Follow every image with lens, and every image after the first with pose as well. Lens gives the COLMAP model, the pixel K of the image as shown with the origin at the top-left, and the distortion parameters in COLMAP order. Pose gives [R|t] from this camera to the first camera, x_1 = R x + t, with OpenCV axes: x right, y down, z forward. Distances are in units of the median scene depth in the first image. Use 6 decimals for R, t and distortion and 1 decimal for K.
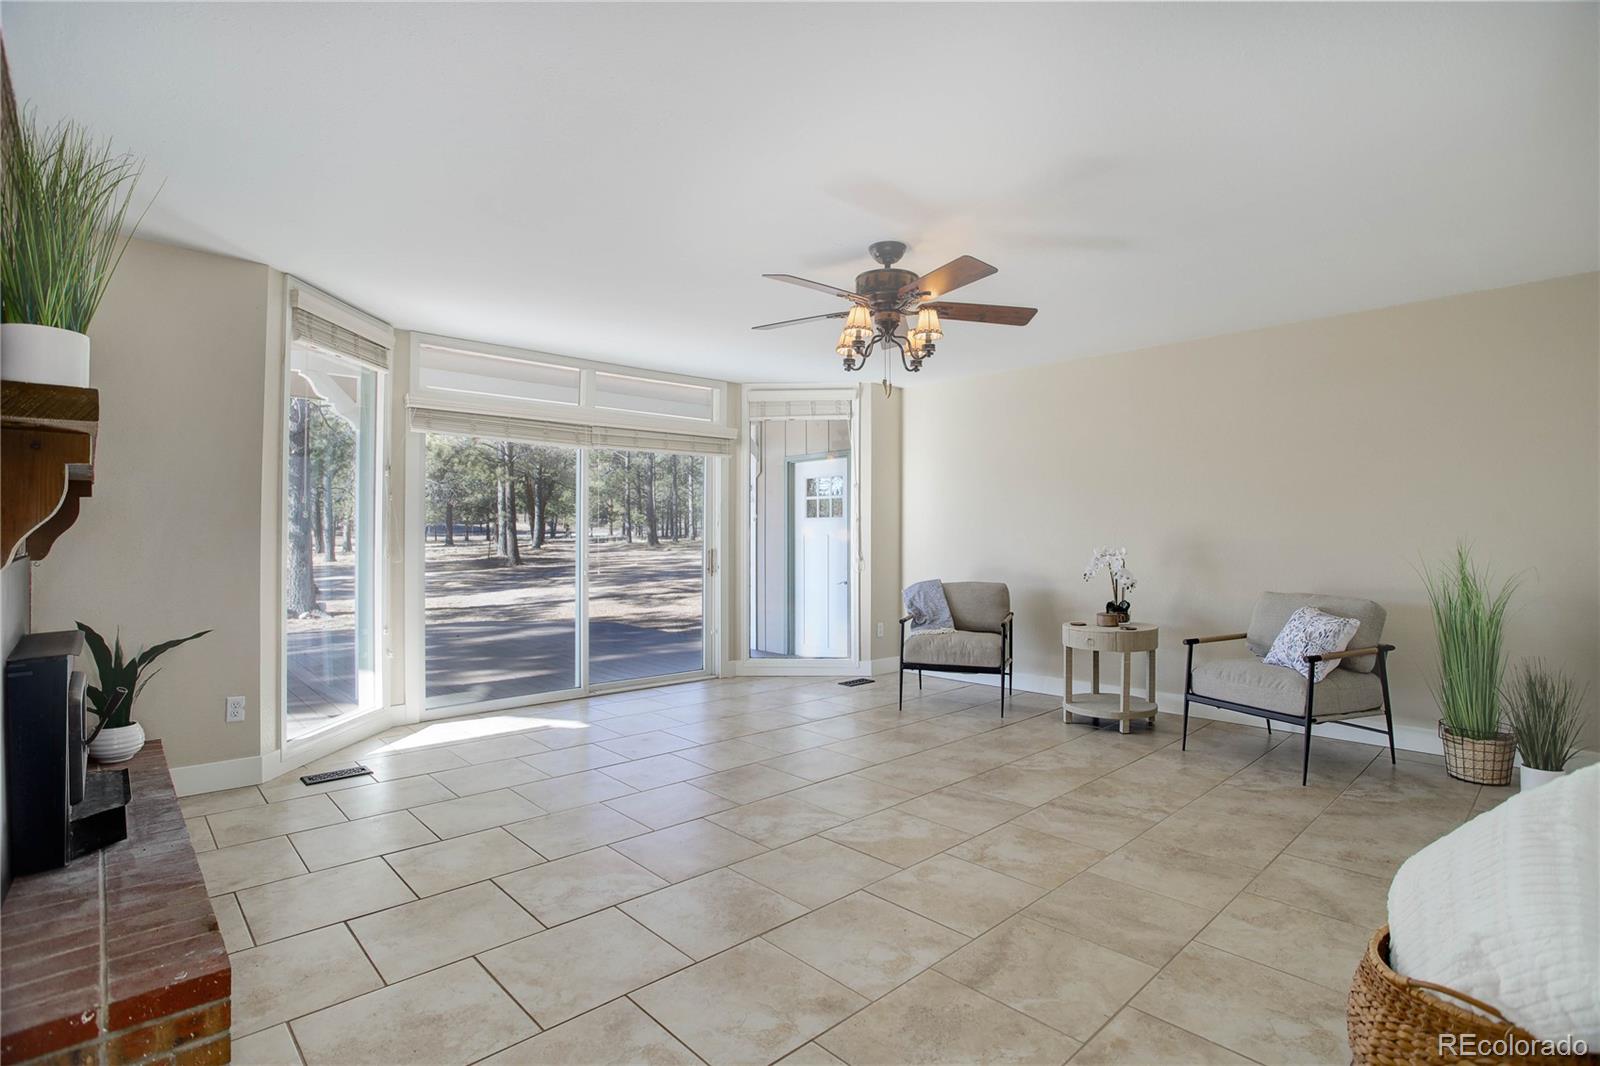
lens RADIAL K [[778.2, 0, 793.9], [0, 778.2, 529.7], [0, 0, 1]] dist [-0.069670, 0.029033]
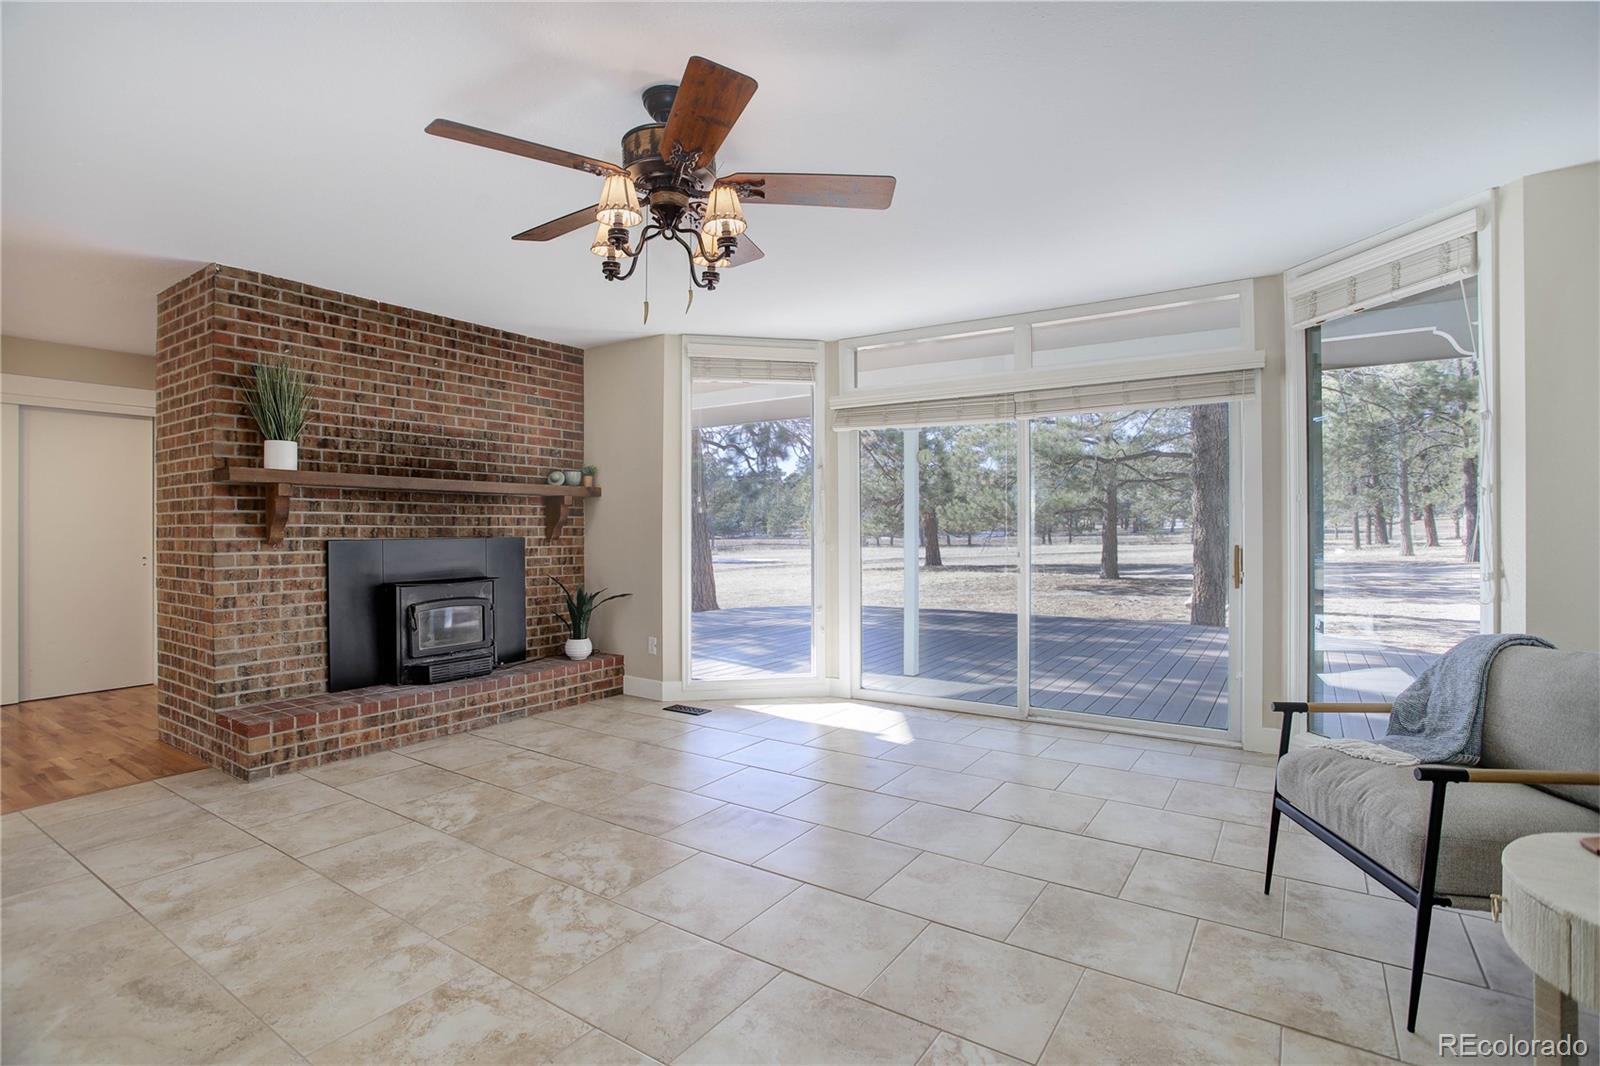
lens RADIAL K [[778.2, 0, 793.9], [0, 778.2, 529.7], [0, 0, 1]] dist [-0.069670, 0.029033]
pose [[0.224104, -0.000608, -0.974565, 0.772908], [0.006201, 0.999980, 0.000802, 0.014729], [0.974545, -0.006223, 0.224104, 0.924565]]
